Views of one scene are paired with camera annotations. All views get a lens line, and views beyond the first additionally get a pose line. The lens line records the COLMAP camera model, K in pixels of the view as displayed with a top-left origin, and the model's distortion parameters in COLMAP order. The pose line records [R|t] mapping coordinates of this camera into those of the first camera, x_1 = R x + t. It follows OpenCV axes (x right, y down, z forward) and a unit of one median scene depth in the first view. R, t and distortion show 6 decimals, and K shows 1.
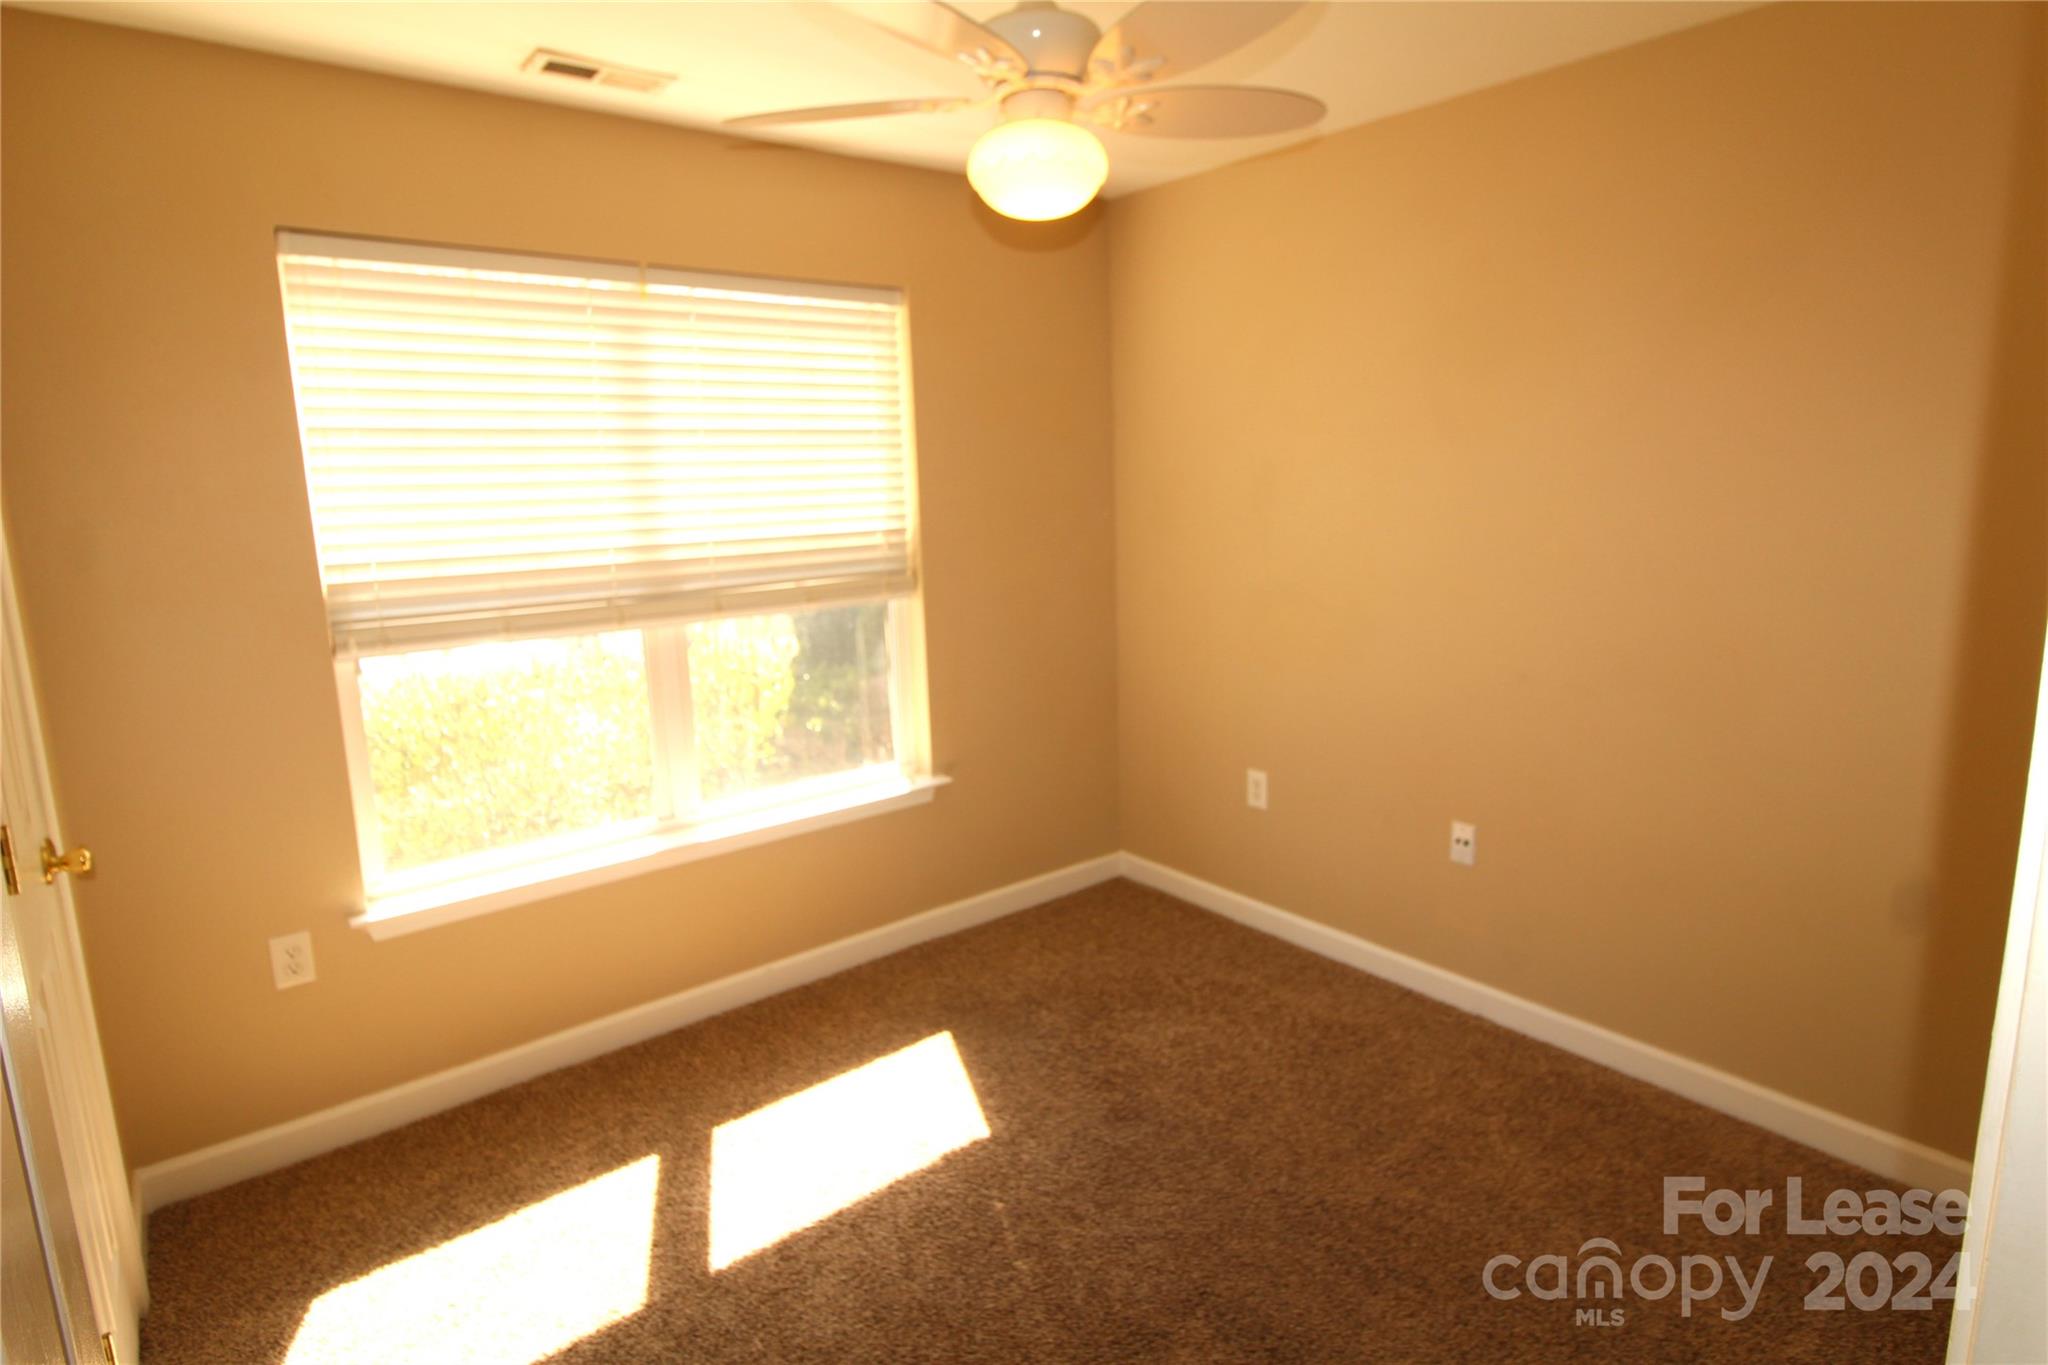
lens RADIAL K [[1057.2, 0, 1024.0], [0, 1057.2, 682.5], [0, 0, 1]] dist [-0.000225, 0.000045]
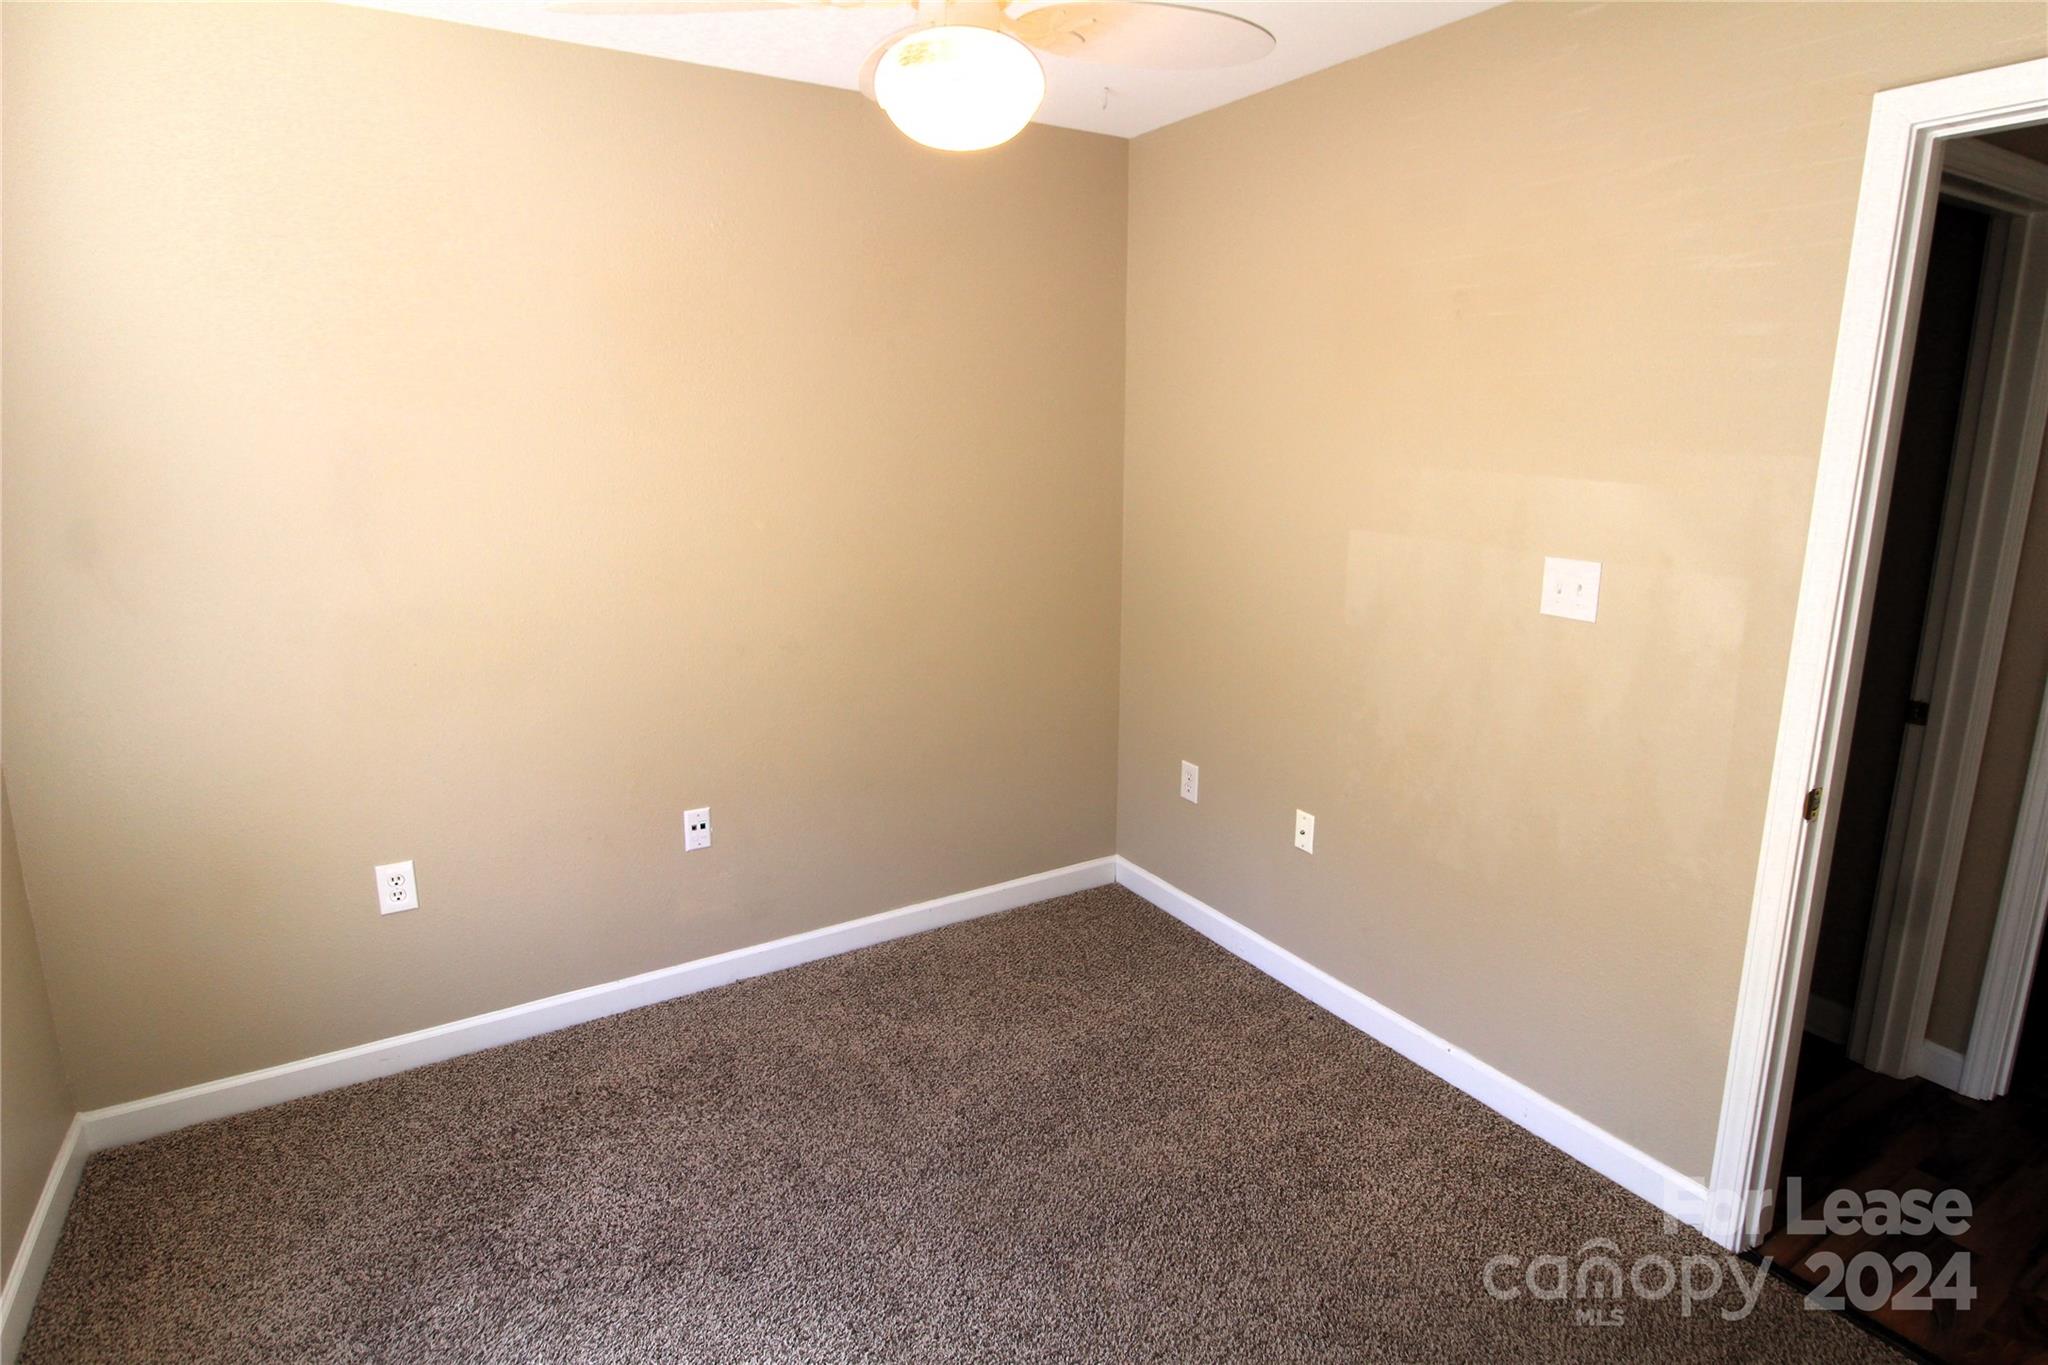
lens RADIAL K [[1119.7, 0, 1024.0], [0, 1119.7, 682.5], [0, 0, 1]] dist [0.002056, 0.000180]
pose [[0.131541, -0.225856, 0.965239, -0.542142], [0.179774, 0.962989, 0.200831, -0.140416], [-0.974874, 0.147107, 0.167275, 0.507952]]
